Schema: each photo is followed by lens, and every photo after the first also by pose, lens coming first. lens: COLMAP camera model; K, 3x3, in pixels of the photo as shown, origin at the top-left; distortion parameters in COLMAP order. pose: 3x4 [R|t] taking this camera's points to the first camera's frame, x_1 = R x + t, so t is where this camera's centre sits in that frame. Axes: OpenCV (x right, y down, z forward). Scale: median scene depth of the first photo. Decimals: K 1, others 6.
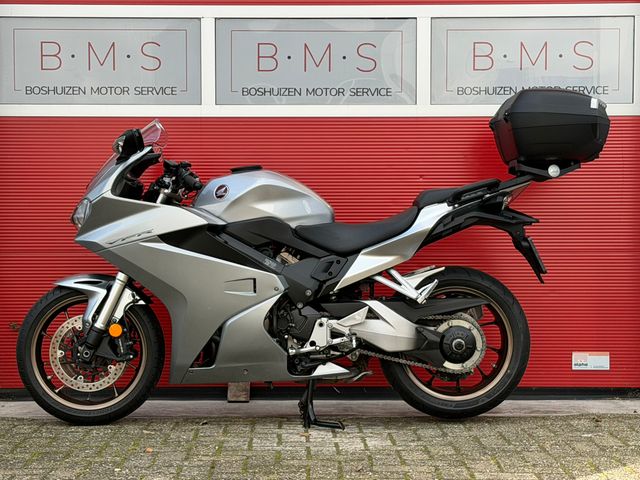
lens RADIAL K [[1375.3, 0, 320.0], [0, 1375.3, 240.0], [0, 0, 1]] dist [0.158399, -0.167781]
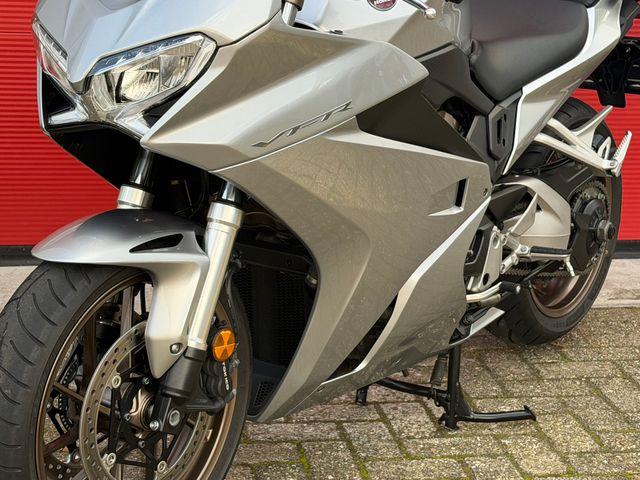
lens RADIAL K [[1375.3, 0, 320.0], [0, 1375.3, 240.0], [0, 0, 1]] dist [0.158399, -0.167781]
pose [[0.608217, -0.188455, 0.771075, -0.444366], [-0.010154, 0.969481, 0.244955, -0.067027], [-0.793706, -0.156815, 0.587741, 0.739066]]
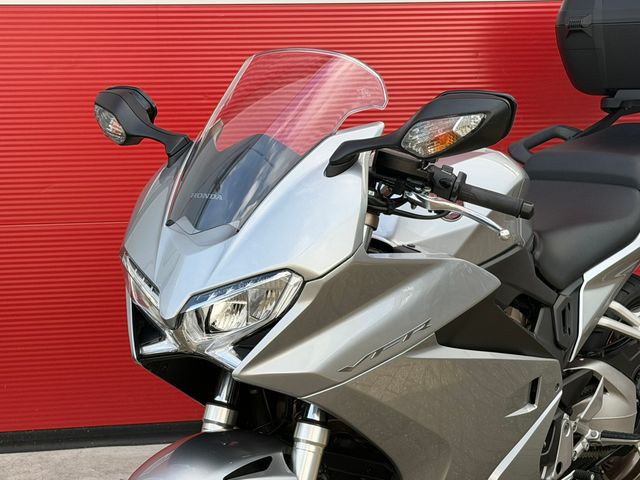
lens RADIAL K [[1375.3, 0, 320.0], [0, 1375.3, 240.0], [0, 0, 1]] dist [0.158399, -0.167781]
pose [[0.615626, -0.148035, 0.774009, -0.459173], [0.029917, 0.985880, 0.164762, -0.101043], [-0.787470, -0.078276, 0.611362, 0.748970]]
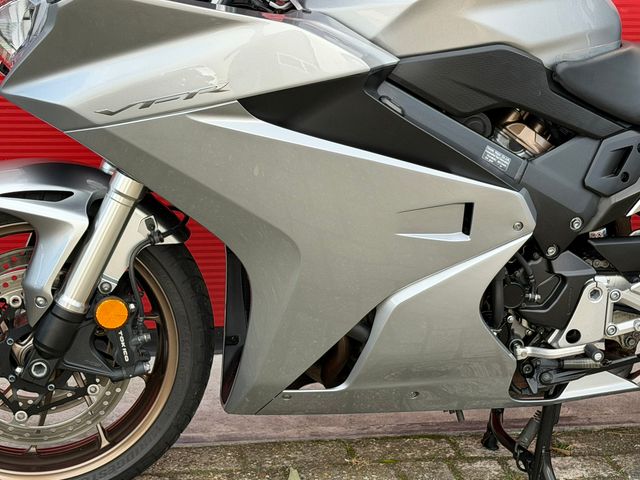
lens RADIAL K [[1375.3, 0, 320.0], [0, 1375.3, 240.0], [0, 0, 1]] dist [0.158399, -0.167781]
pose [[0.979347, -0.017789, 0.201402, -0.169690], [-0.039266, 0.960421, 0.275771, -0.070368], [-0.198336, -0.277984, 0.939887, 0.611120]]
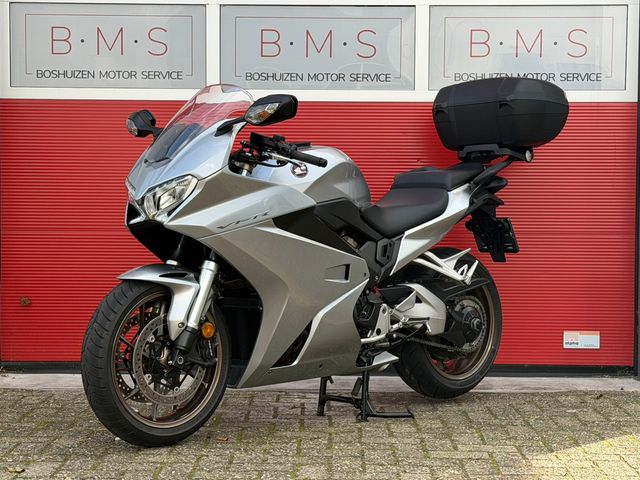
lens RADIAL K [[1375.3, 0, 320.0], [0, 1375.3, 240.0], [0, 0, 1]] dist [0.158399, -0.167781]
pose [[0.731184, -0.016718, 0.681975, -0.676664], [0.013195, 0.999859, 0.010363, 0.001895], [-0.682052, 0.001422, 0.731302, 0.331852]]
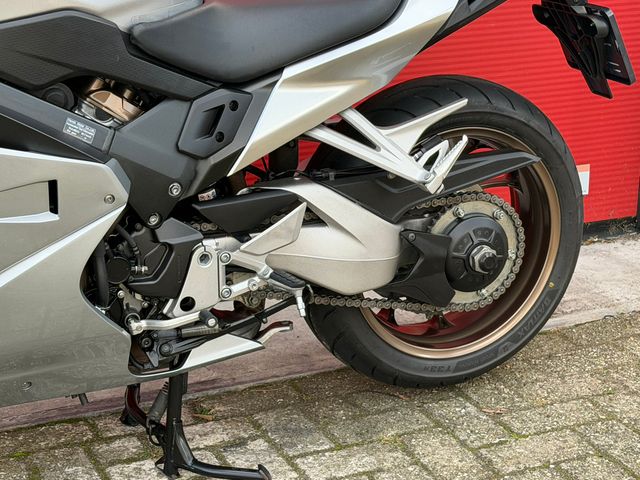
lens RADIAL K [[1375.3, 0, 320.0], [0, 1375.3, 240.0], [0, 0, 1]] dist [0.158399, -0.167781]
pose [[0.916369, -0.128018, 0.379315, -0.125543], [0.006114, 0.951858, 0.306479, -0.072607], [-0.400289, -0.278528, 0.873035, 0.615435]]
